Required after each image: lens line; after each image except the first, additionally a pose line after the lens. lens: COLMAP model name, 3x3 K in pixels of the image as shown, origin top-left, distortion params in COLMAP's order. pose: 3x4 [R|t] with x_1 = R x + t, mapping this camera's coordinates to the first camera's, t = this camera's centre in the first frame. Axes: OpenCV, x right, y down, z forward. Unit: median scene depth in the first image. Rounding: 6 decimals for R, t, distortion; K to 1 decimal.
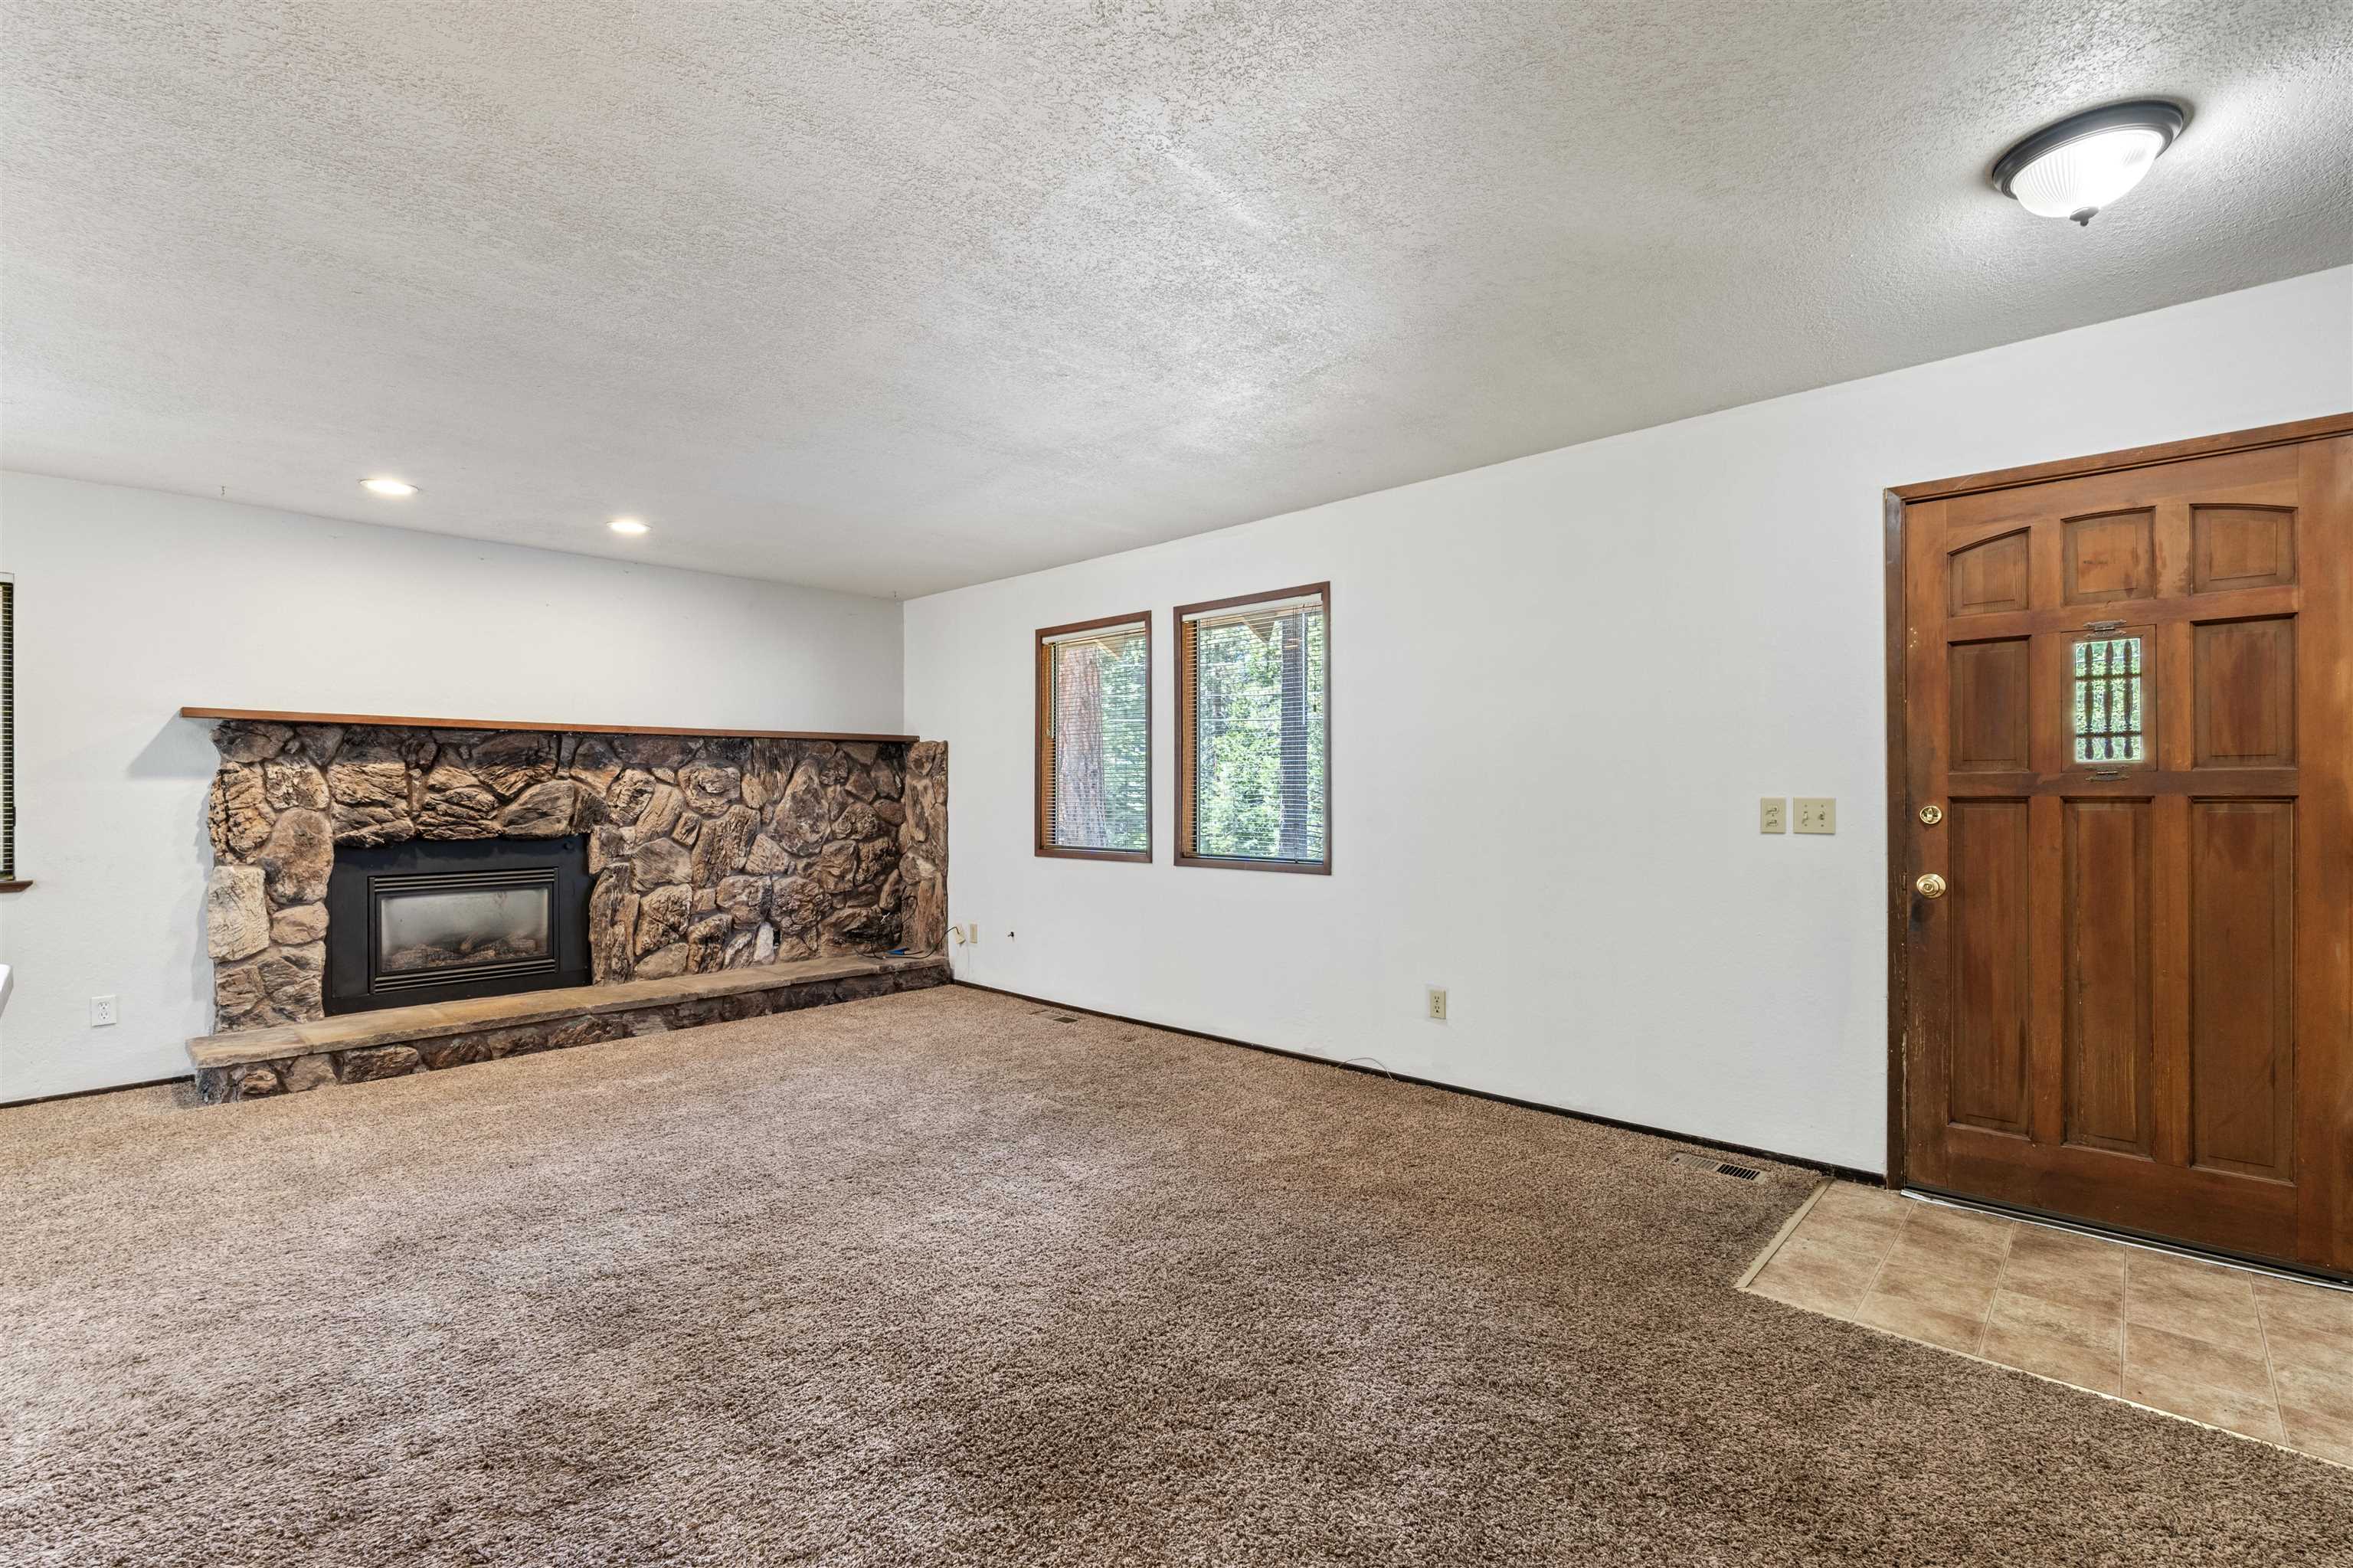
lens RADIAL K [[1031.2, 0, 1124.5], [0, 1031.2, 788.7], [0, 0, 1]] dist [-0.002644, 0.000502]
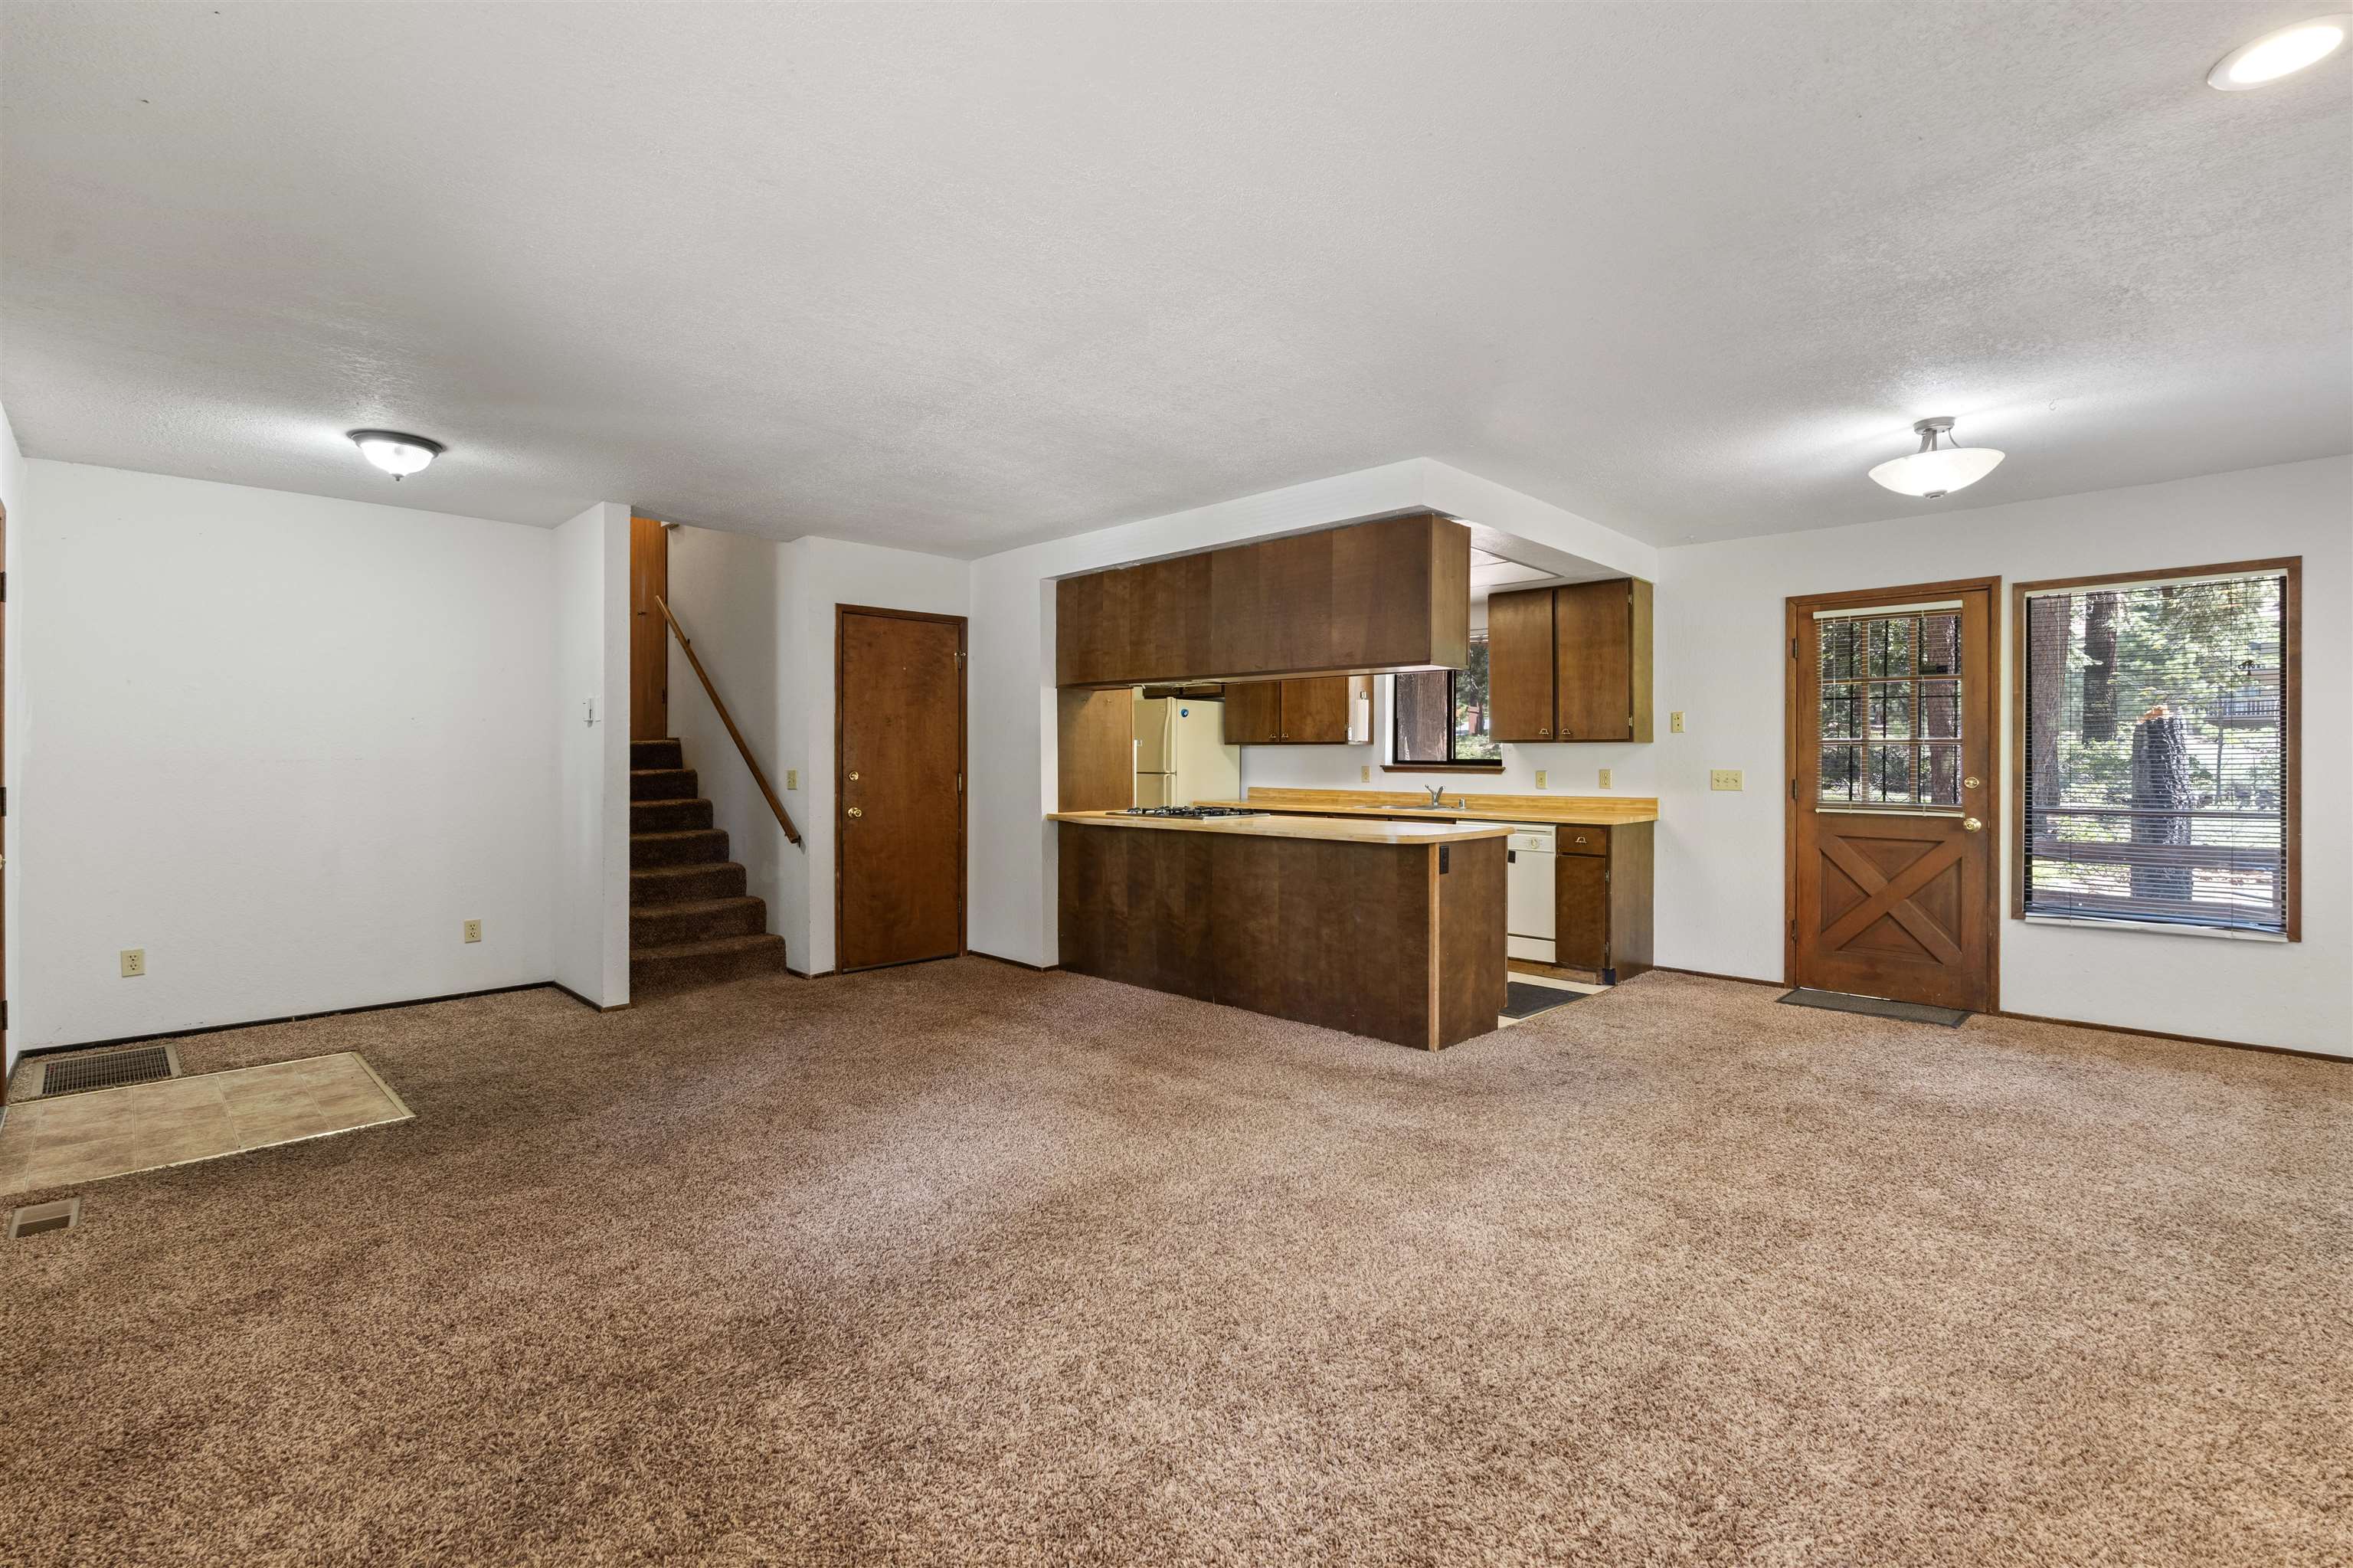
lens RADIAL K [[1088.3, 0, 1176.5], [0, 1088.3, 784.0], [0, 0, 1]] dist [-0.000259, 0.000159]
pose [[-0.999930, 0.001321, 0.011726, -0.269238], [0.001556, 0.999797, 0.020068, -0.000012], [-0.011697, 0.020085, -0.999730, 1.468733]]
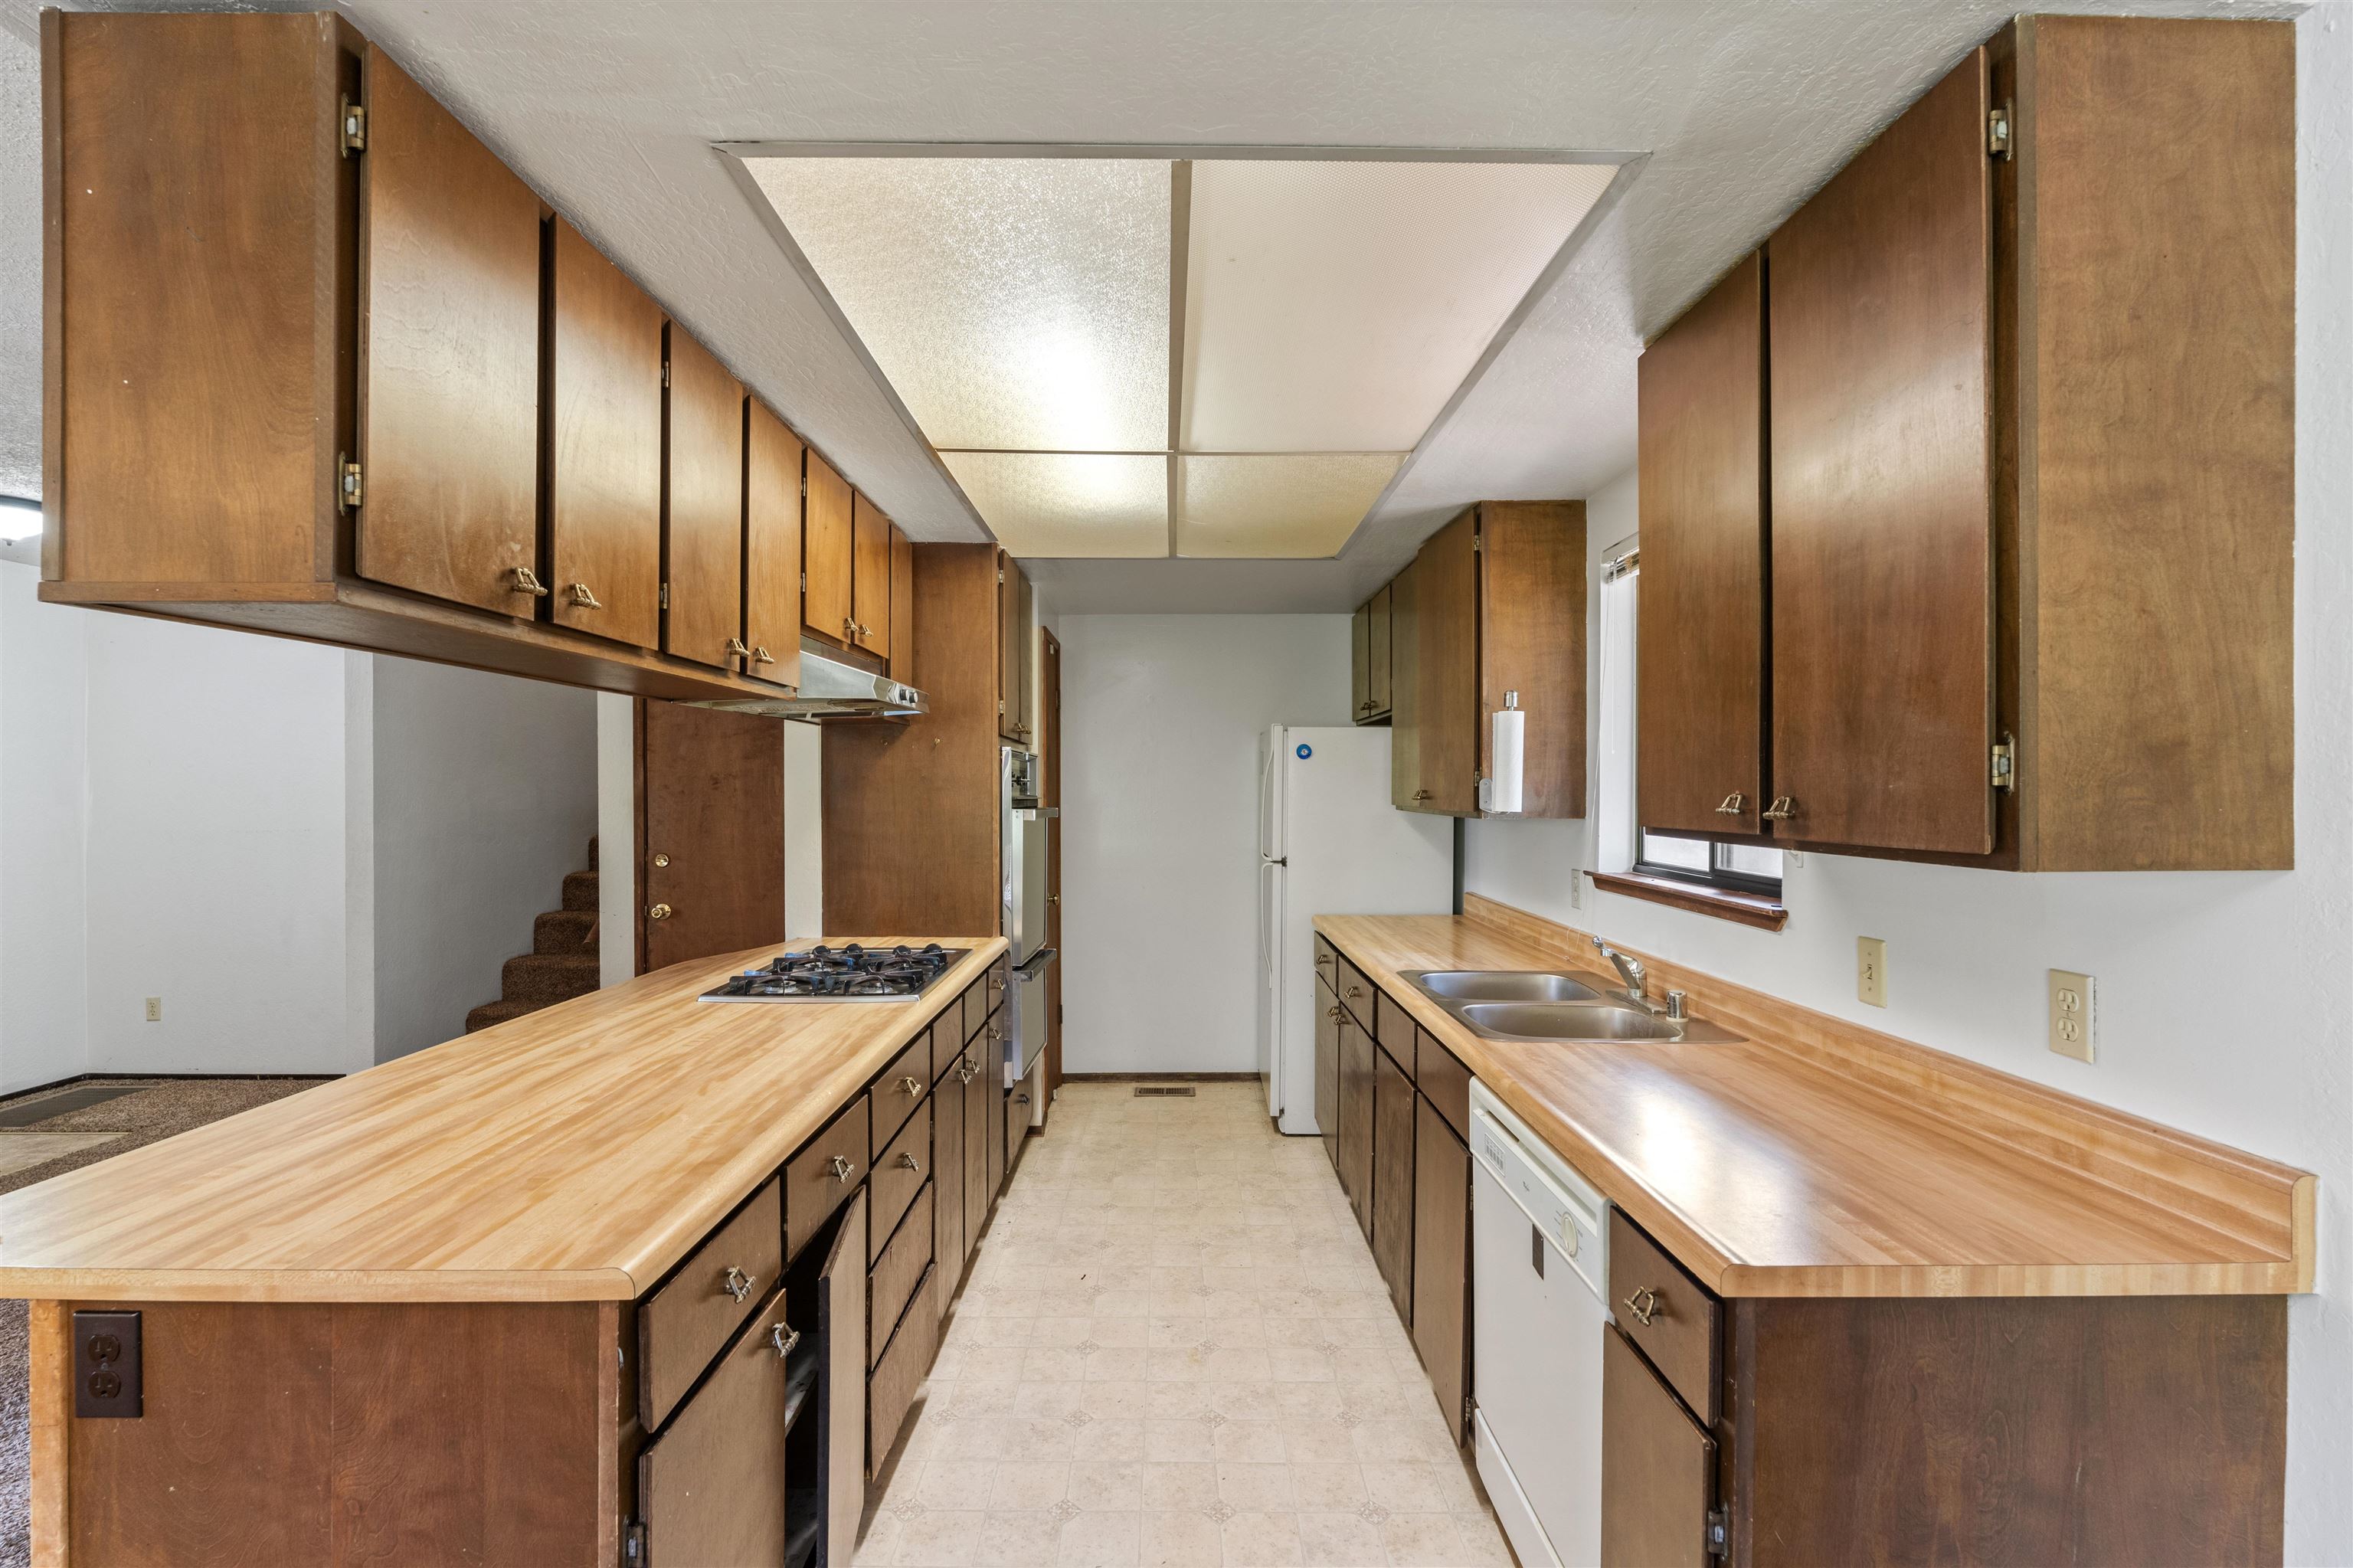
lens RADIAL K [[1066.5, 0, 1176.5], [0, 1066.5, 784.0], [0, 0, 1]] dist [-0.003732, 0.000282]
pose [[-0.690558, 0.007125, 0.723242, -0.901852], [0.001781, 0.999965, -0.008150, -0.045873], [-0.723275, -0.004340, -0.690546, 0.375219]]
